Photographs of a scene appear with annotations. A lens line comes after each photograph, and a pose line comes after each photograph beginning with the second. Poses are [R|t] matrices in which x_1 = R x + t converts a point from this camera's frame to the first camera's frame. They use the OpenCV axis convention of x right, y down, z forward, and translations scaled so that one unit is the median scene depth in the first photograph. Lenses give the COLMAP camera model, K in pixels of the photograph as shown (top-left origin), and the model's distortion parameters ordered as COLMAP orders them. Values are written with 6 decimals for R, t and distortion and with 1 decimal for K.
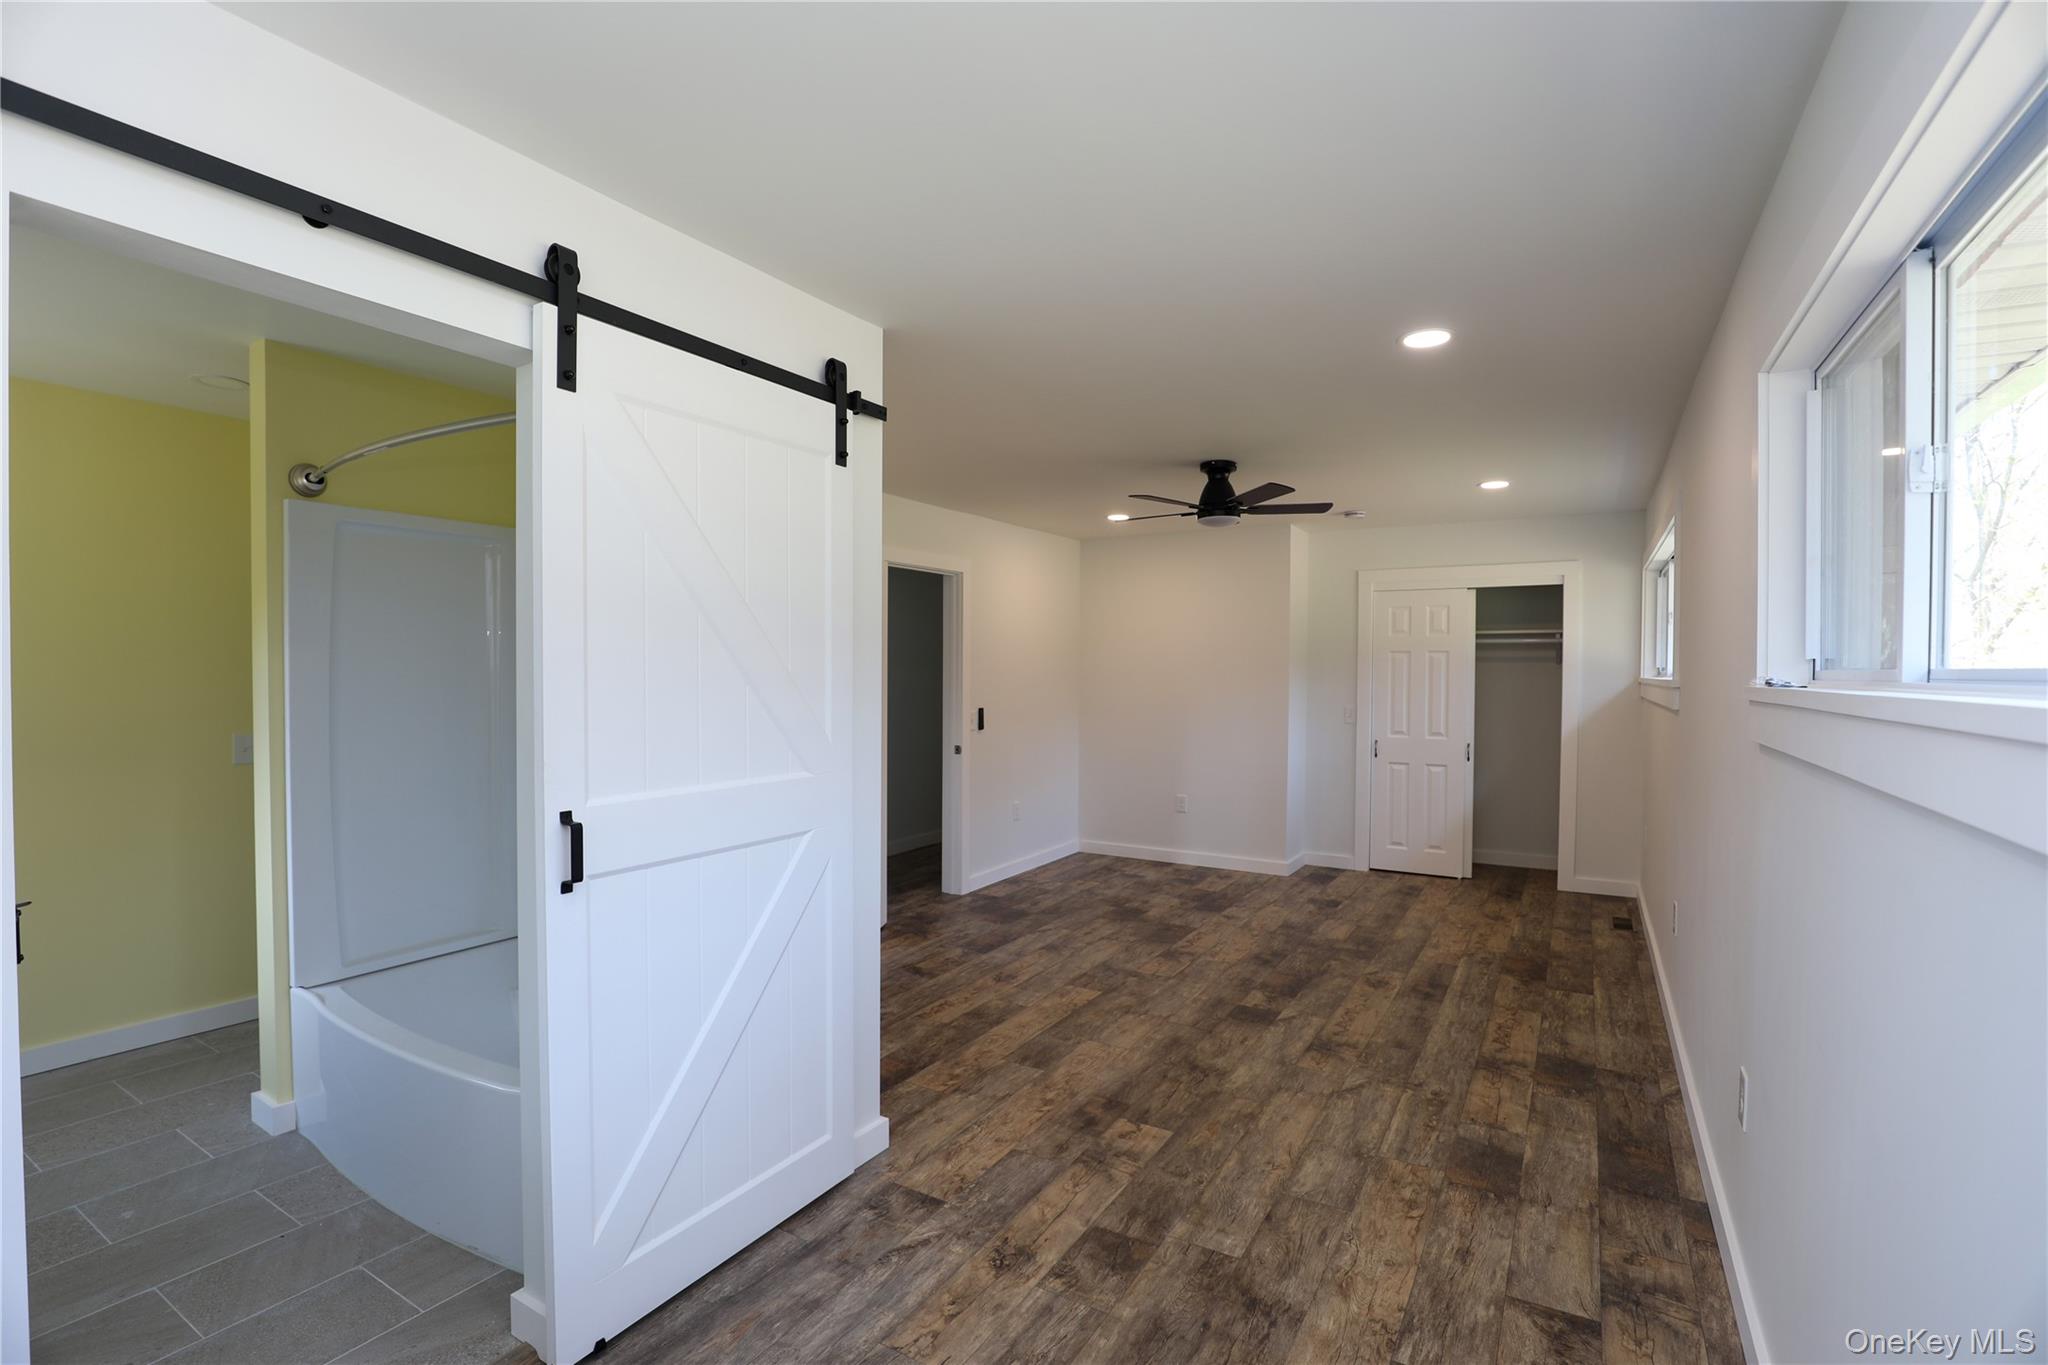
lens RADIAL K [[936.3, 0, 1008.8], [0, 936.3, 684.5], [0, 0, 1]] dist [-0.030754, 0.004867]
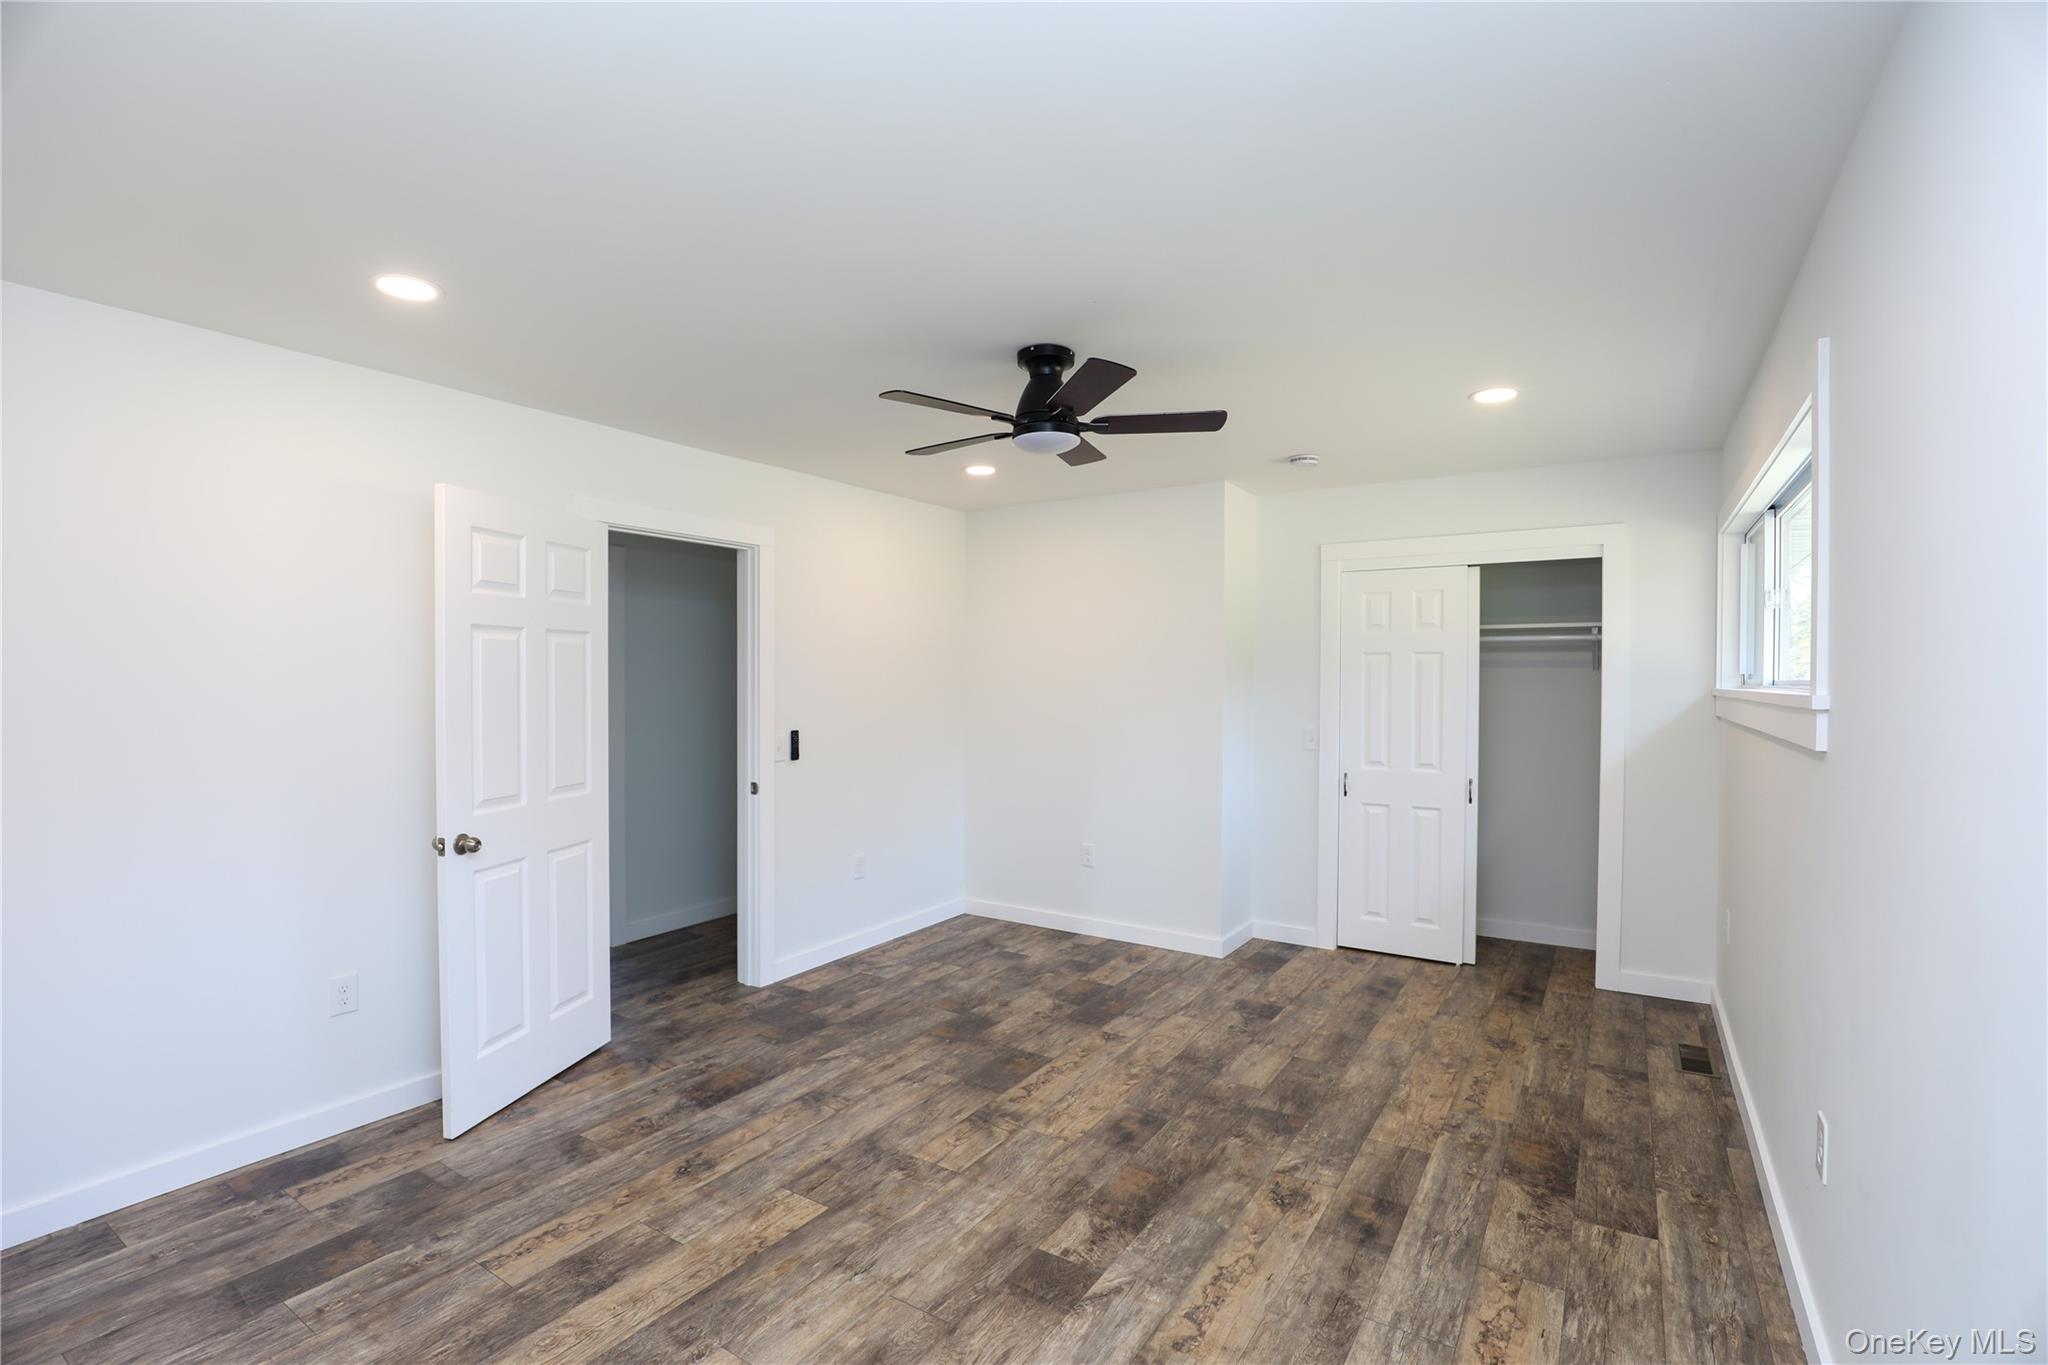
lens RADIAL K [[936.3, 0, 1006.2], [0, 936.3, 689.7], [0, 0, 1]] dist [-0.030754, 0.004867]
pose [[0.999490, -0.000639, -0.031936, 0.213534], [0.000497, 0.999990, -0.004448, -0.004881], [0.031938, 0.004430, 0.999480, 0.360933]]
